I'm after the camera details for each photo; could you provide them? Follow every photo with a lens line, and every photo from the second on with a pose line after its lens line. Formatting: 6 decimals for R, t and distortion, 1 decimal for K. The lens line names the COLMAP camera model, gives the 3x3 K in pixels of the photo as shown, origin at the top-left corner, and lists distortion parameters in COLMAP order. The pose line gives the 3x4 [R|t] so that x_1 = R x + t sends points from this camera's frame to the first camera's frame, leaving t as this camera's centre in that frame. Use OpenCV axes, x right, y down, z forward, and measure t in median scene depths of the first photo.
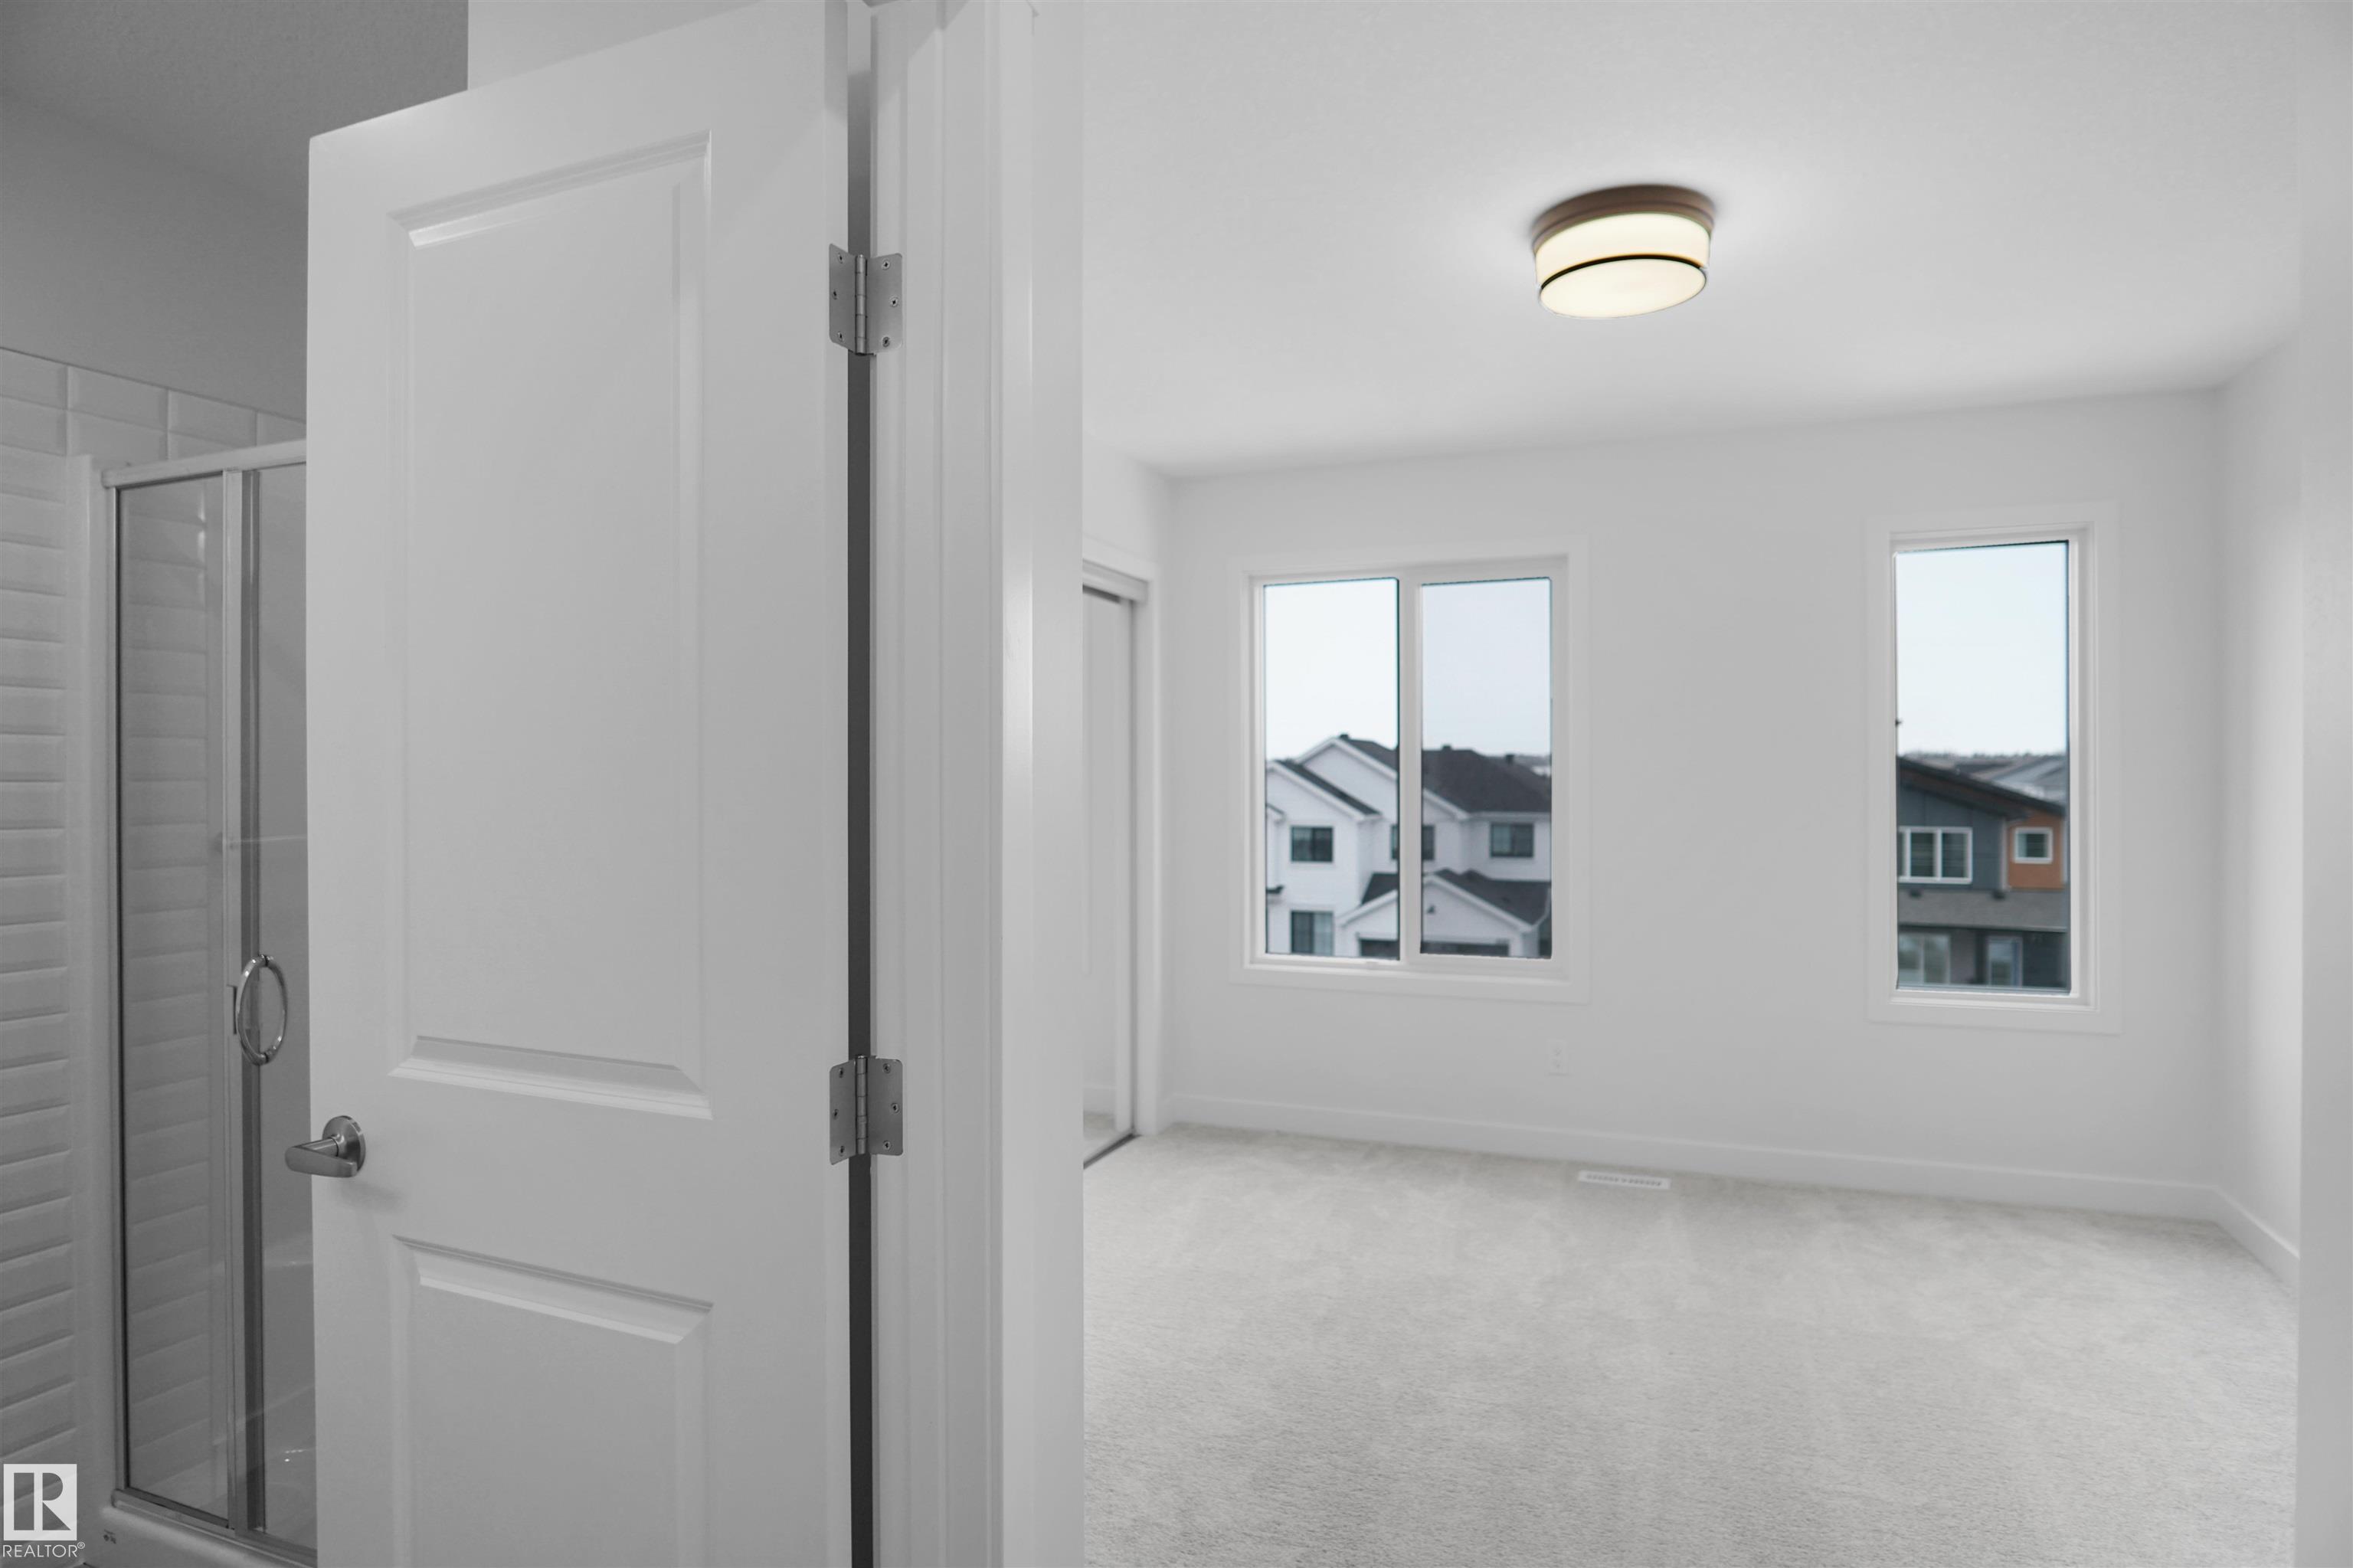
lens RADIAL K [[1277.4, 0, 1190.5], [0, 1277.4, 787.6], [0, 0, 1]] dist [-0.032047, 0.007717]
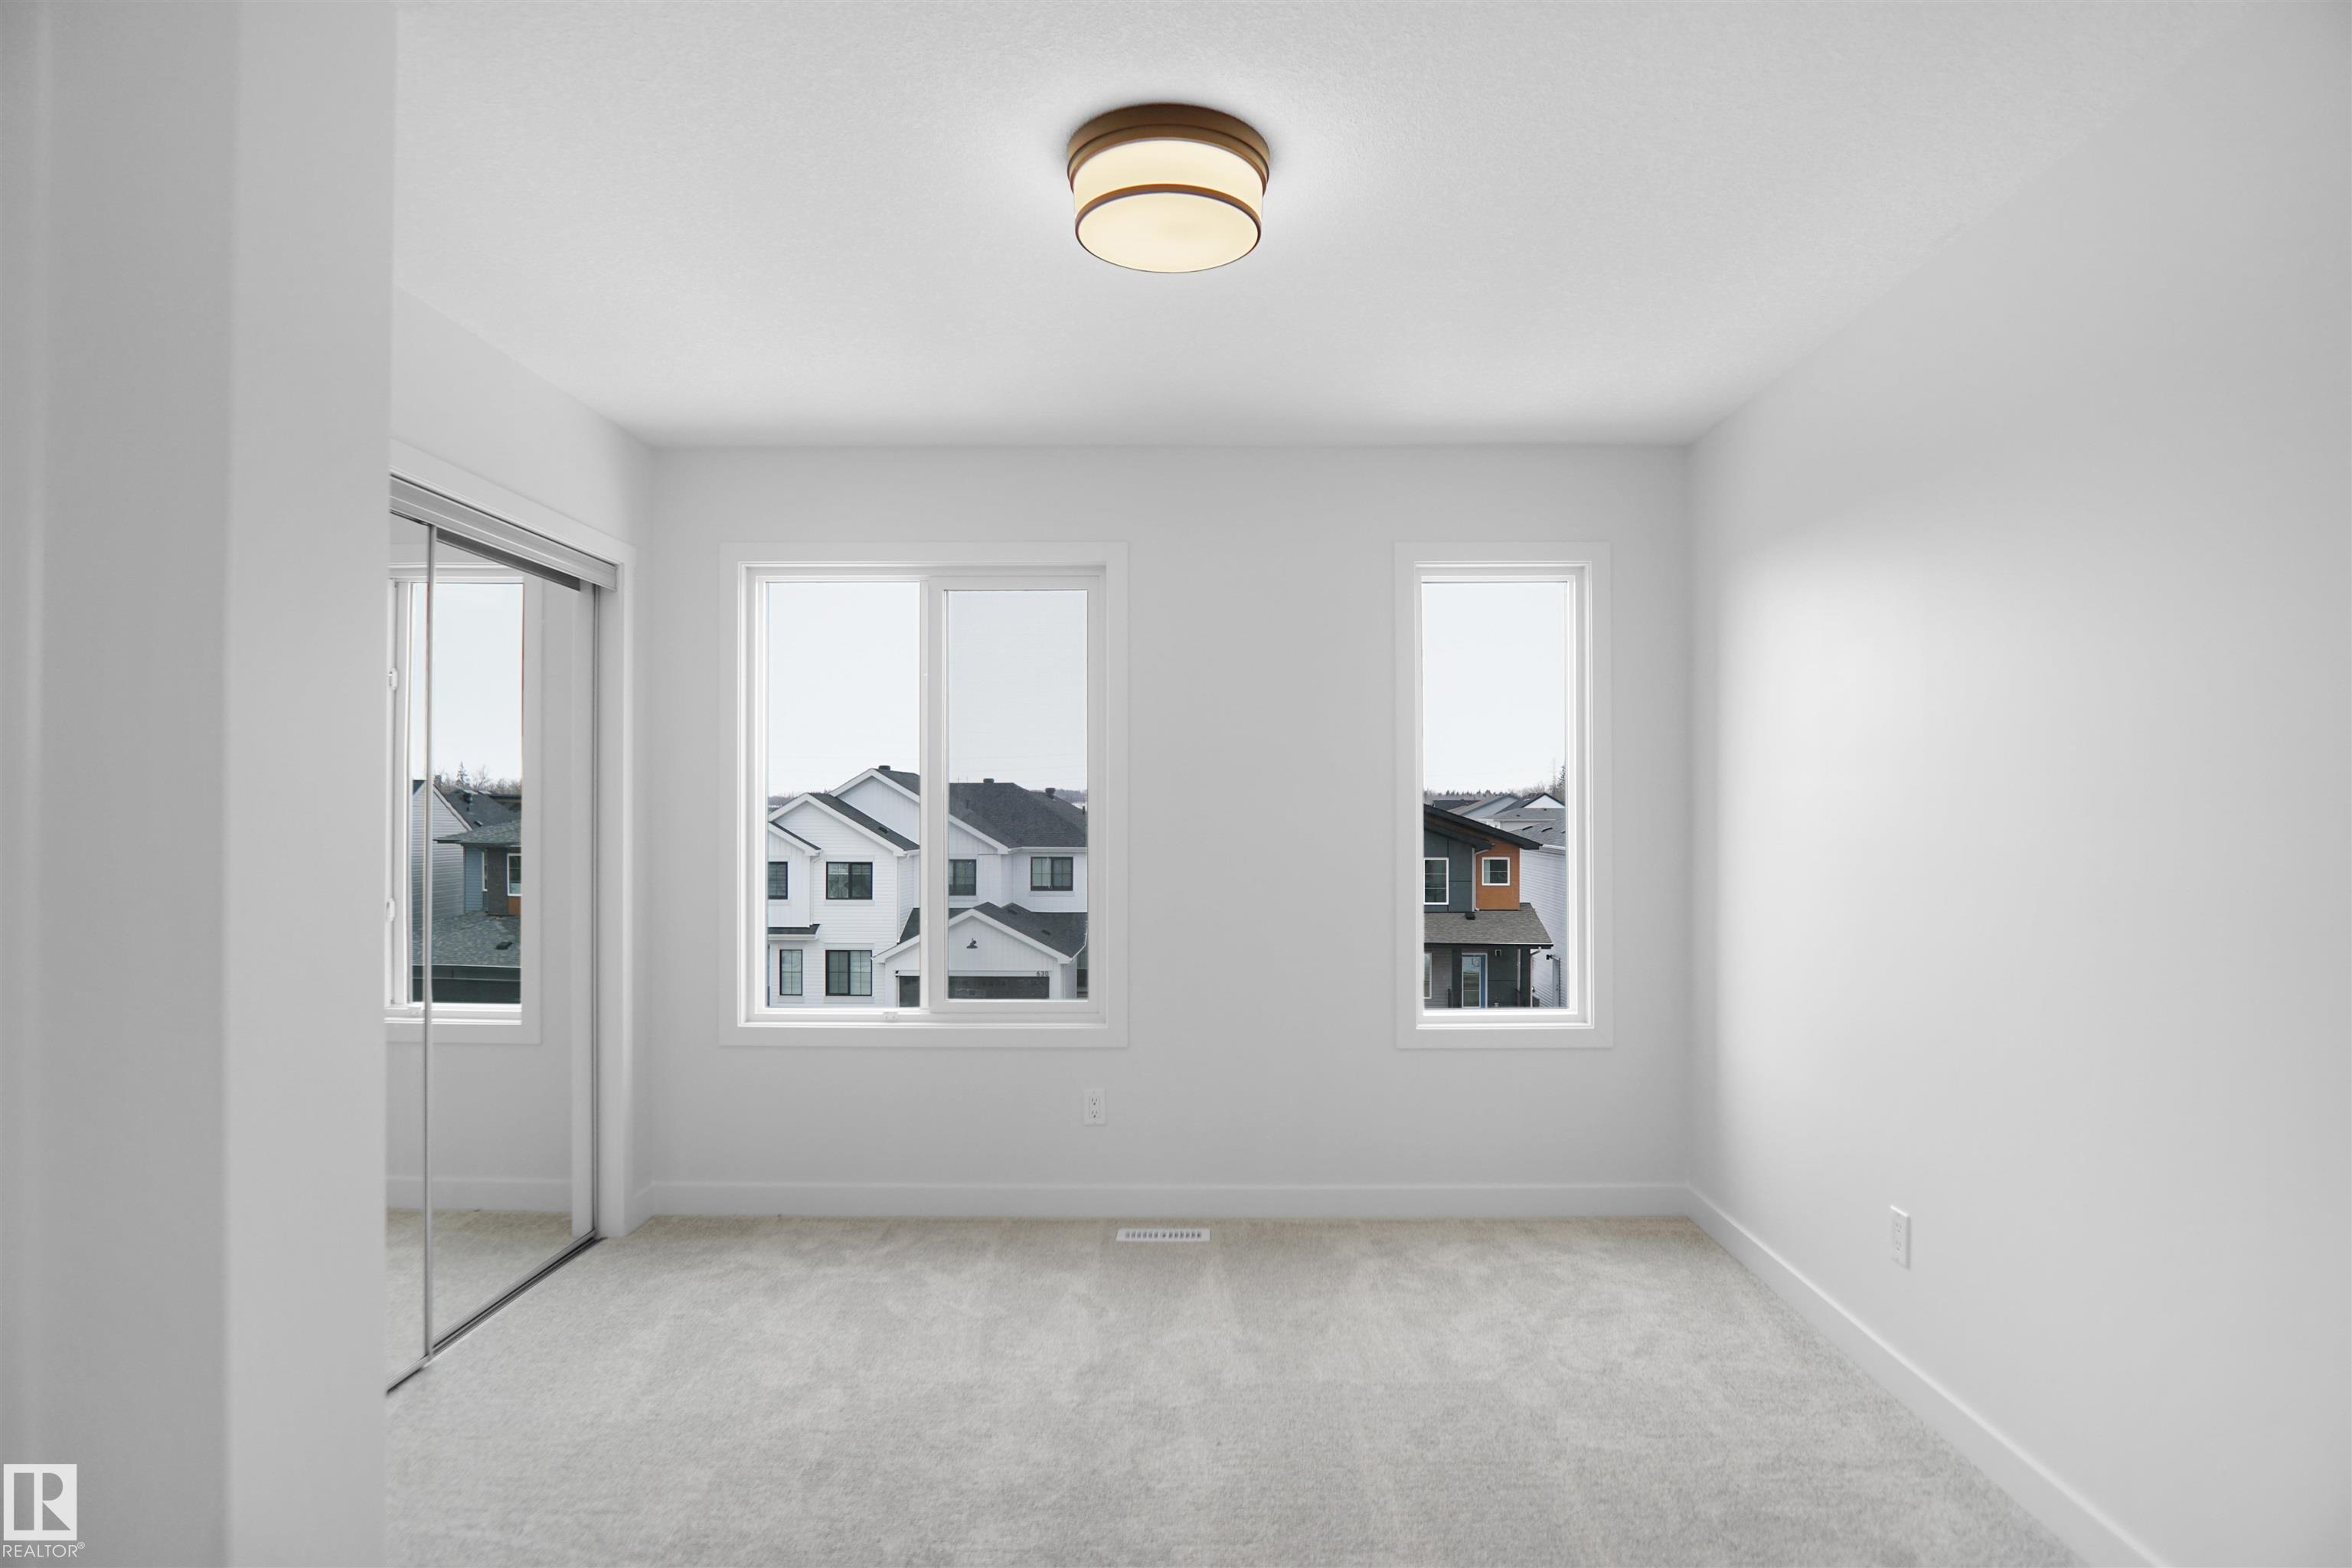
lens RADIAL K [[1276.8, 0, 1190.0], [0, 1276.8, 787.6], [0, 0, 1]] dist [-0.032047, 0.007717]
pose [[0.937774, 0.008225, 0.347150, 0.032174], [0.001146, 0.999641, -0.026781, 0.005560], [-0.347246, 0.025513, 0.937427, 0.108274]]
